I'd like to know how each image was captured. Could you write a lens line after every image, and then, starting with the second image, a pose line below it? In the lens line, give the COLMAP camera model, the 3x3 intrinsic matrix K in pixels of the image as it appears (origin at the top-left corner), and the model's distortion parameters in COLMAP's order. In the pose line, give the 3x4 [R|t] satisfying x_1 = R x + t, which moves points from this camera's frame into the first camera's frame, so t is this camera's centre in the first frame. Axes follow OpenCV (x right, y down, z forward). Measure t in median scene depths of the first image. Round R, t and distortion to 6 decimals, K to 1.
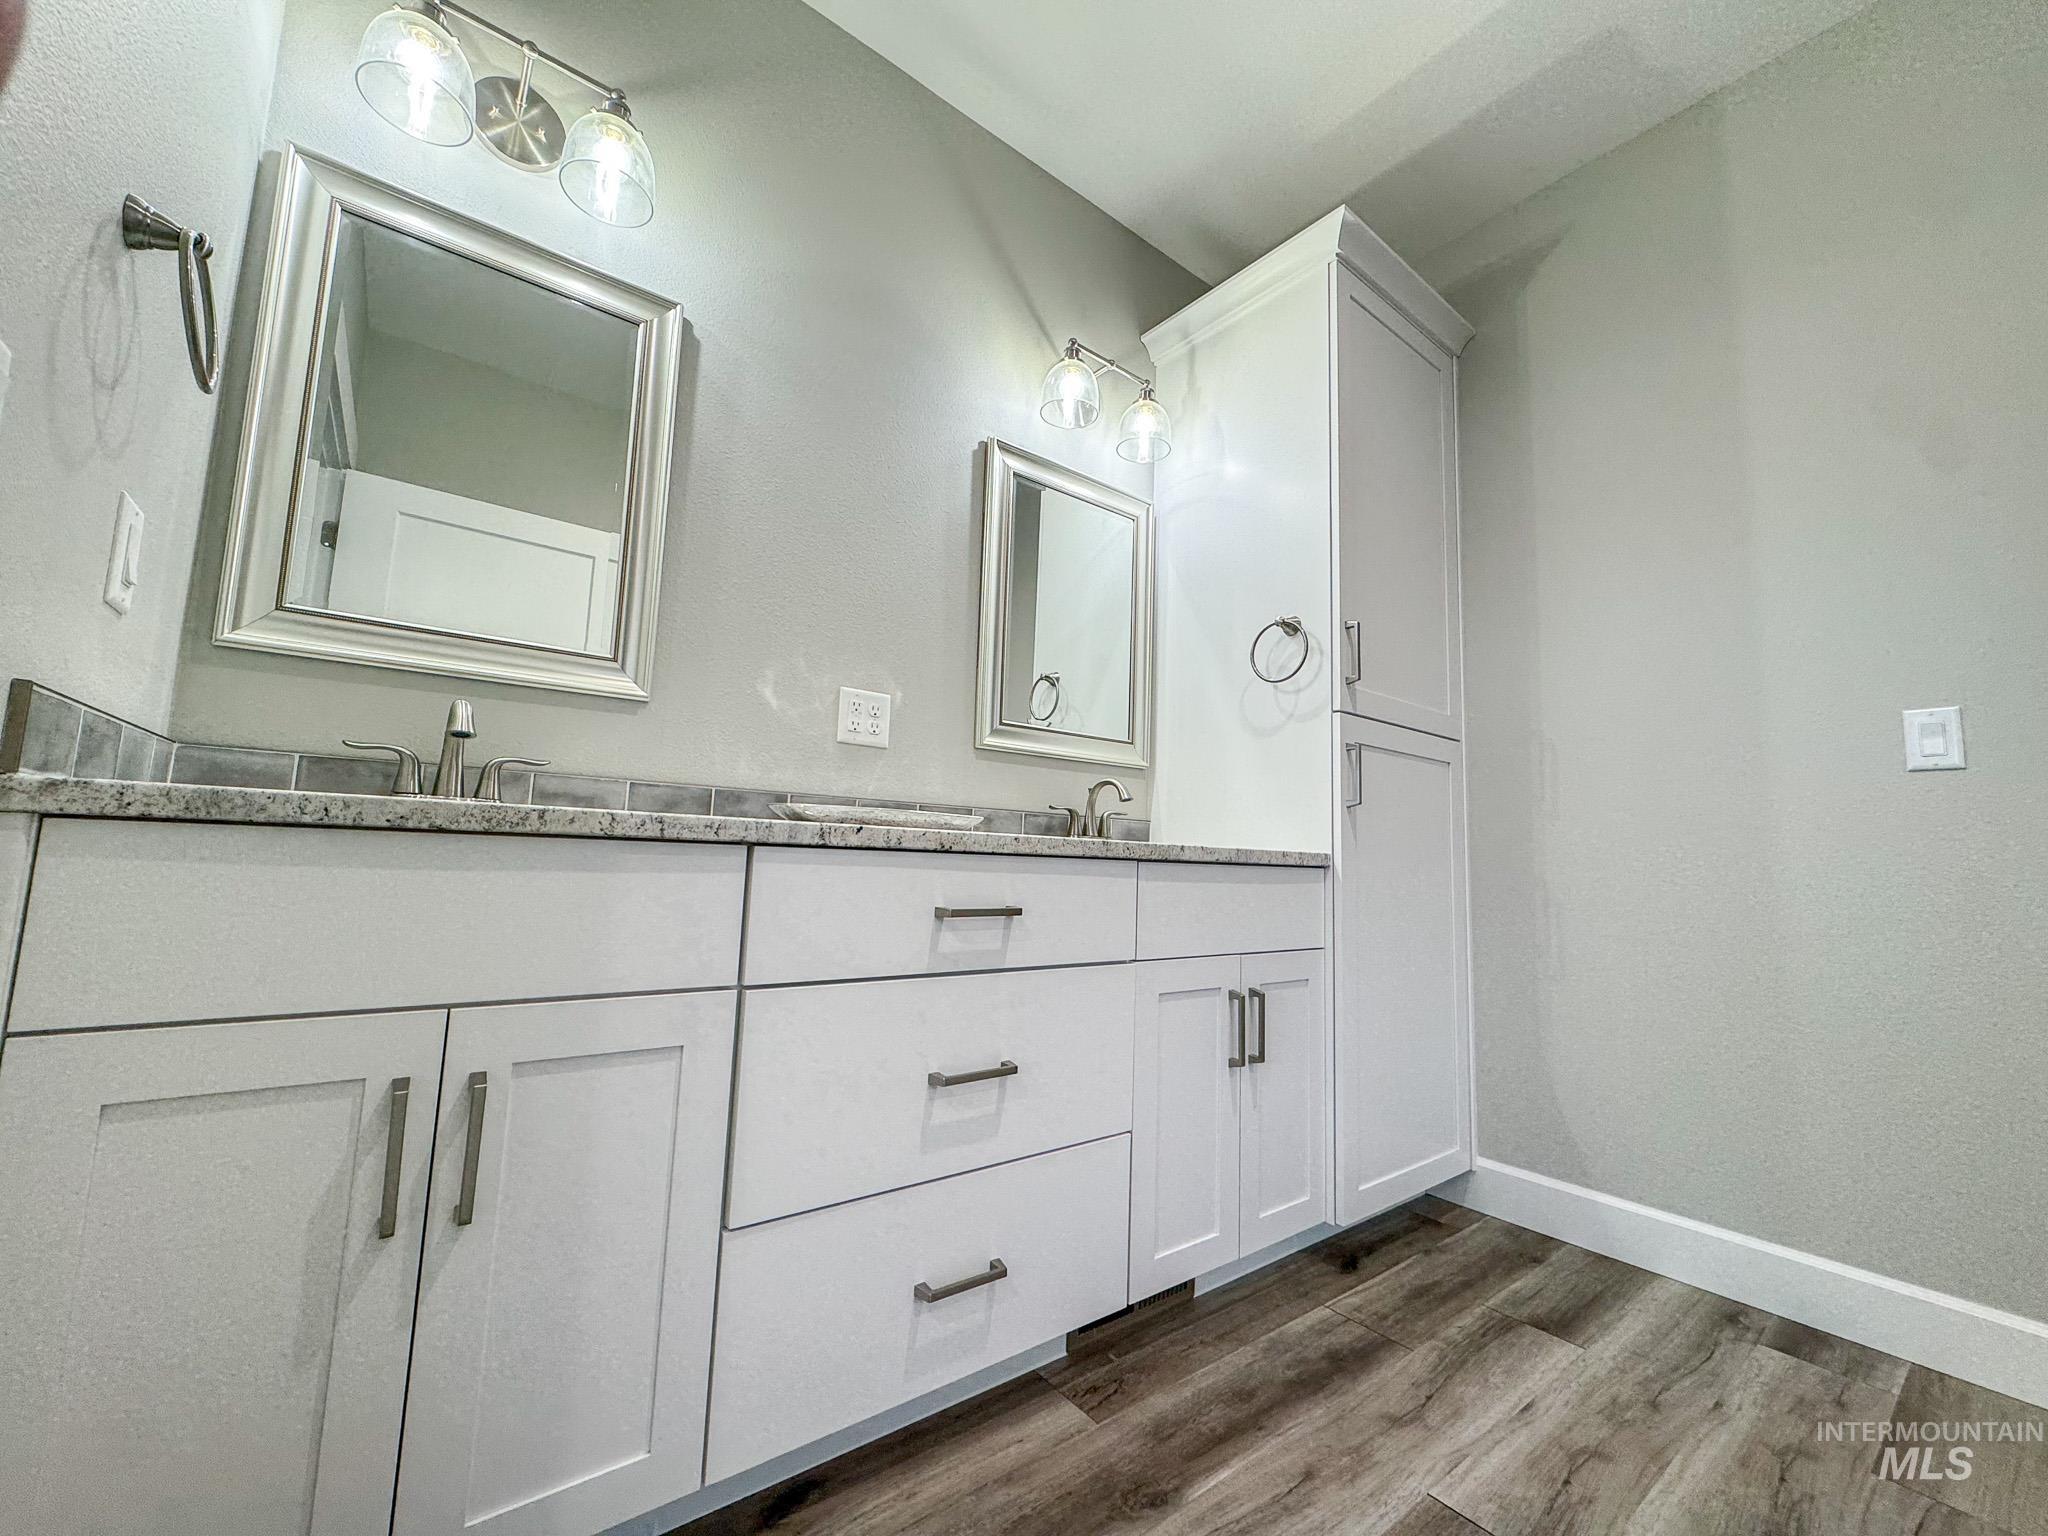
lens RADIAL K [[811.7, 0, 1023.0], [0, 811.7, 767.5], [0, 0, 1]] dist [-0.001558, -0.000261]
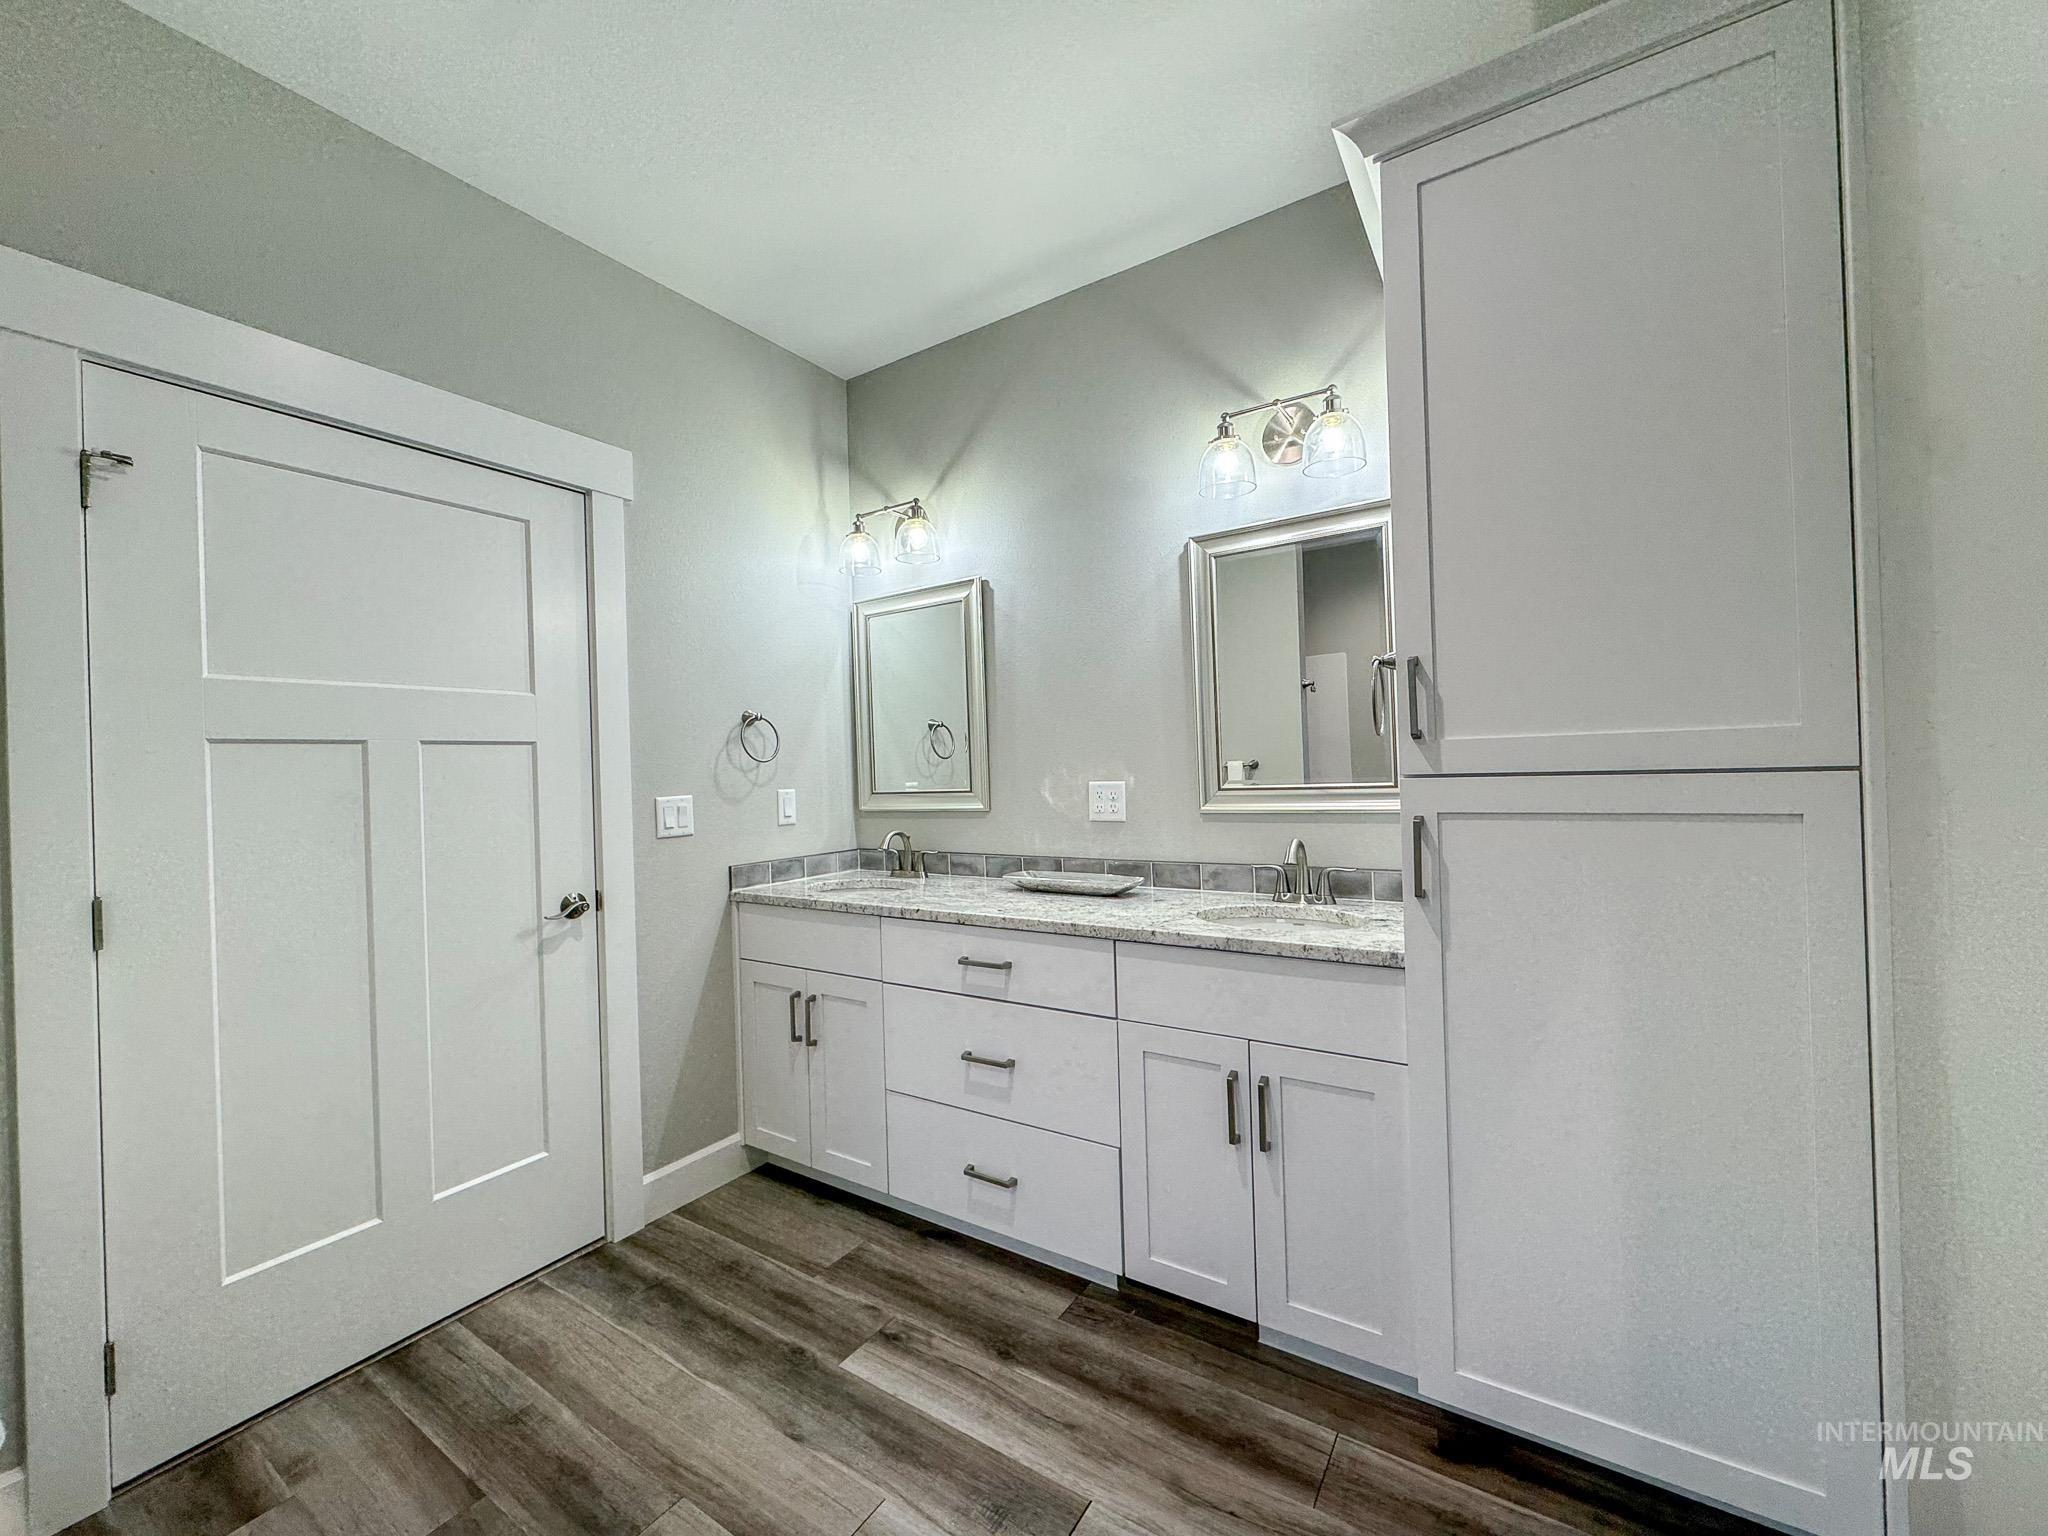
lens RADIAL K [[811.7, 0, 1023.0], [0, 811.7, 767.5], [0, 0, 1]] dist [-0.001558, -0.000261]
pose [[0.326566, -0.048916, -0.943908, 1.339283], [0.144528, 0.989500, -0.001275, -0.172182], [0.934059, -0.136005, 0.330207, 0.516986]]
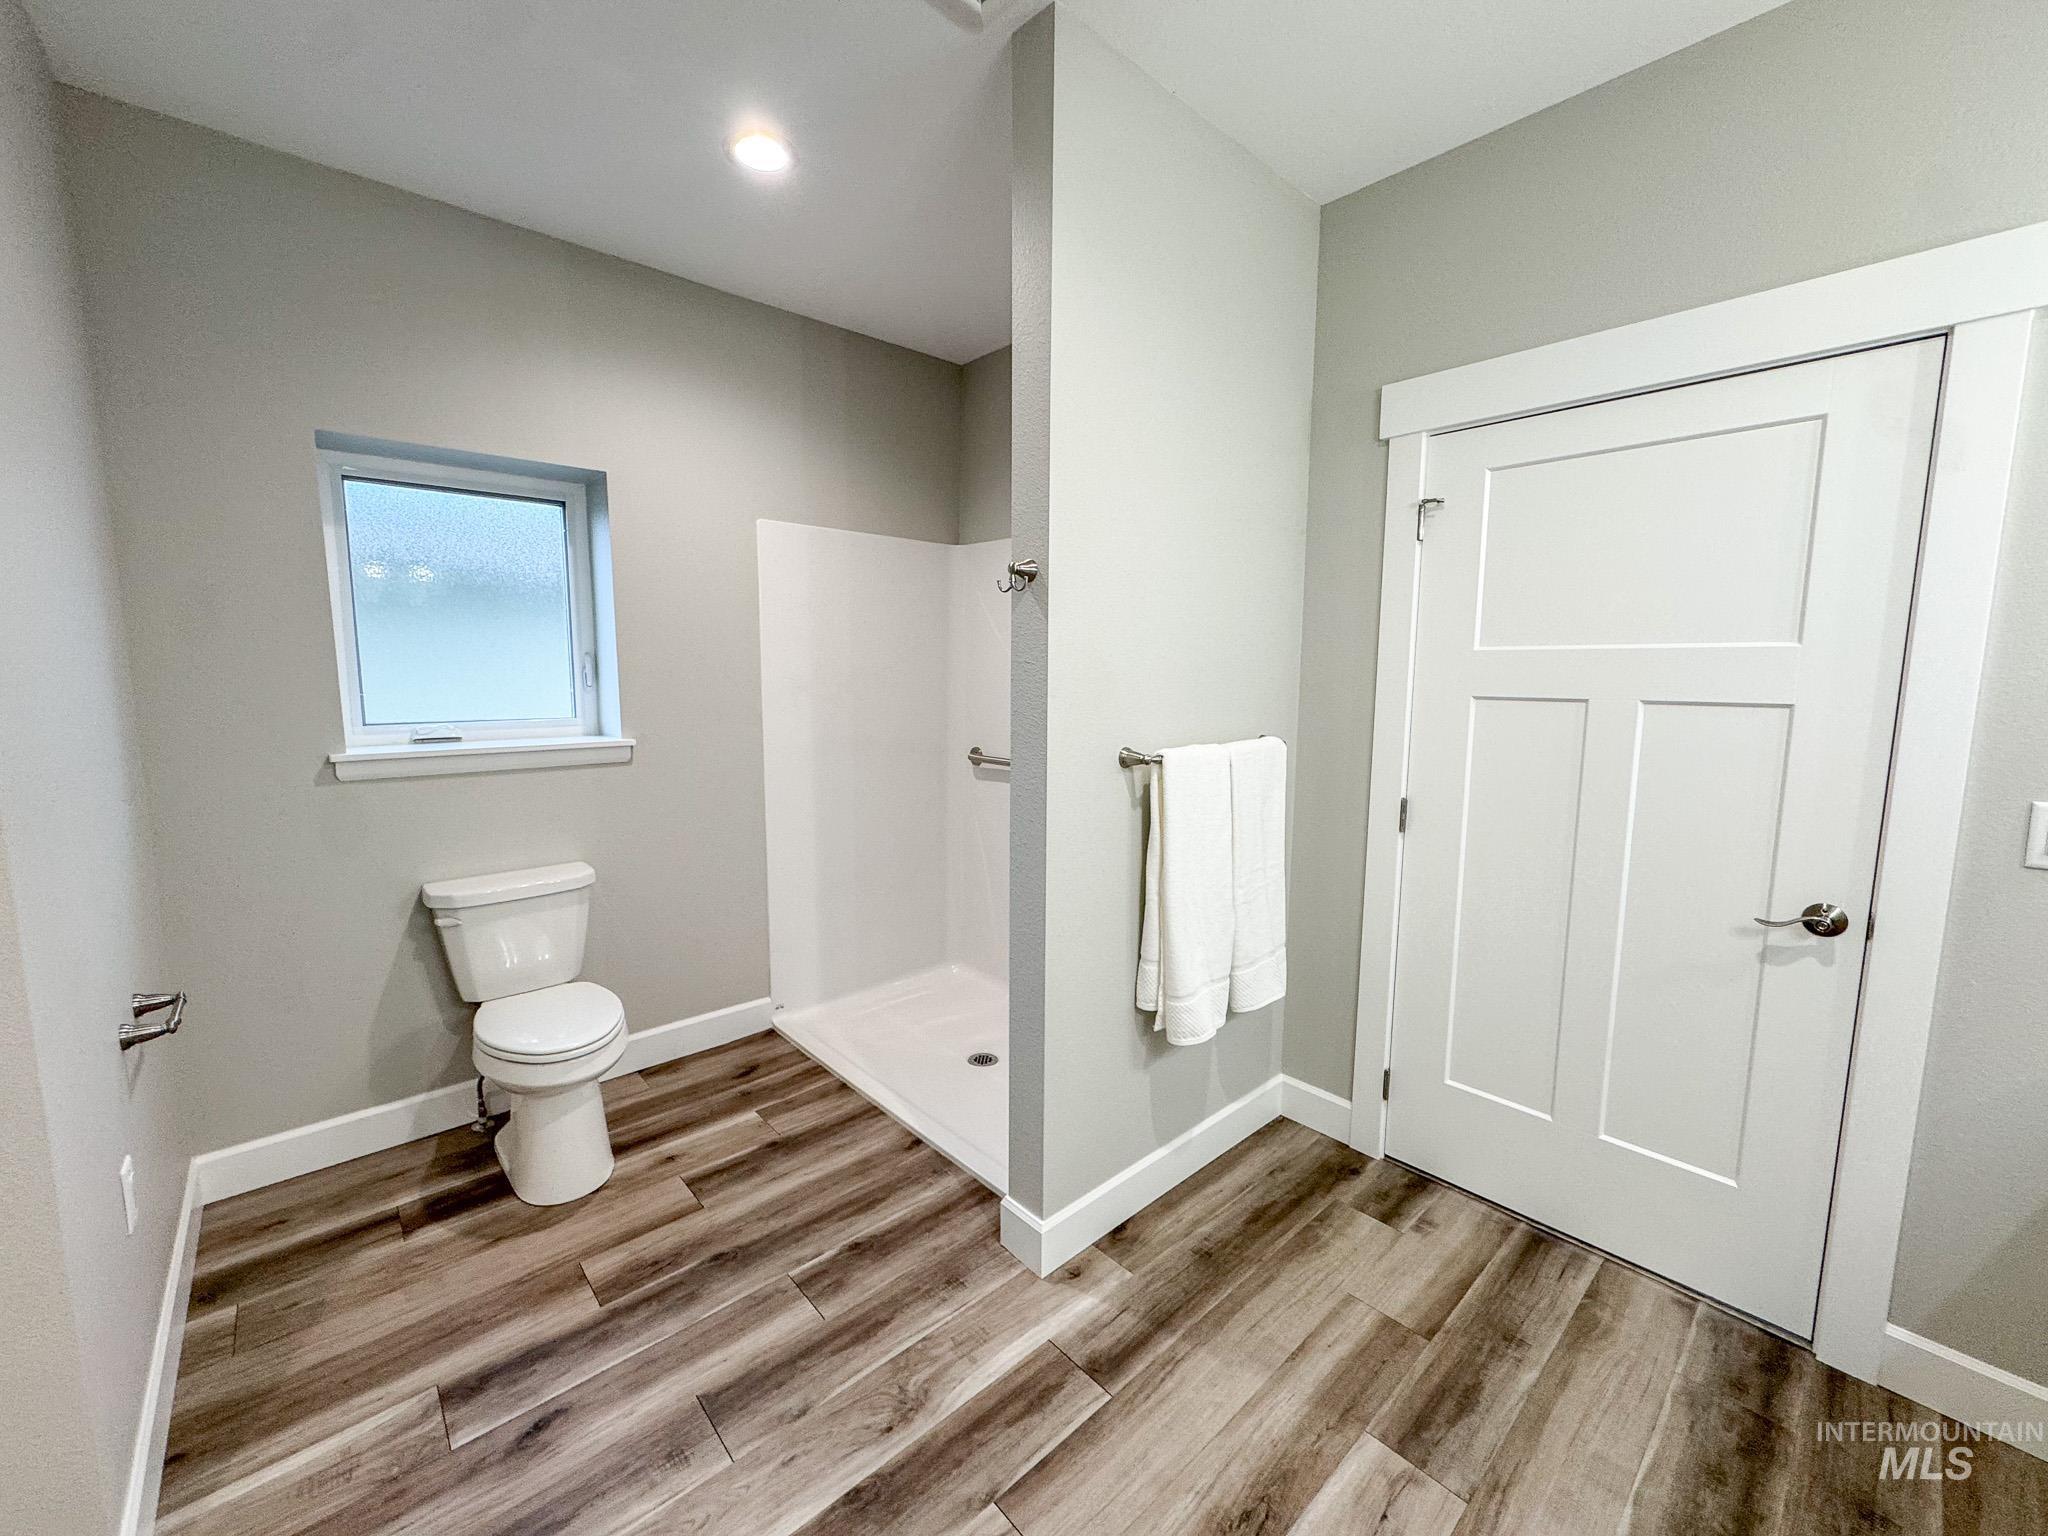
lens RADIAL K [[813.1, 0, 1022.6], [0, 813.1, 766.6], [0, 0, 1]] dist [-0.002871, 0.000317]
pose [[-0.996298, -0.033809, -0.079039, 0.864091], [-0.034825, 0.999327, 0.011510, -0.232580], [0.078597, 0.014220, -0.996805, 1.261027]]
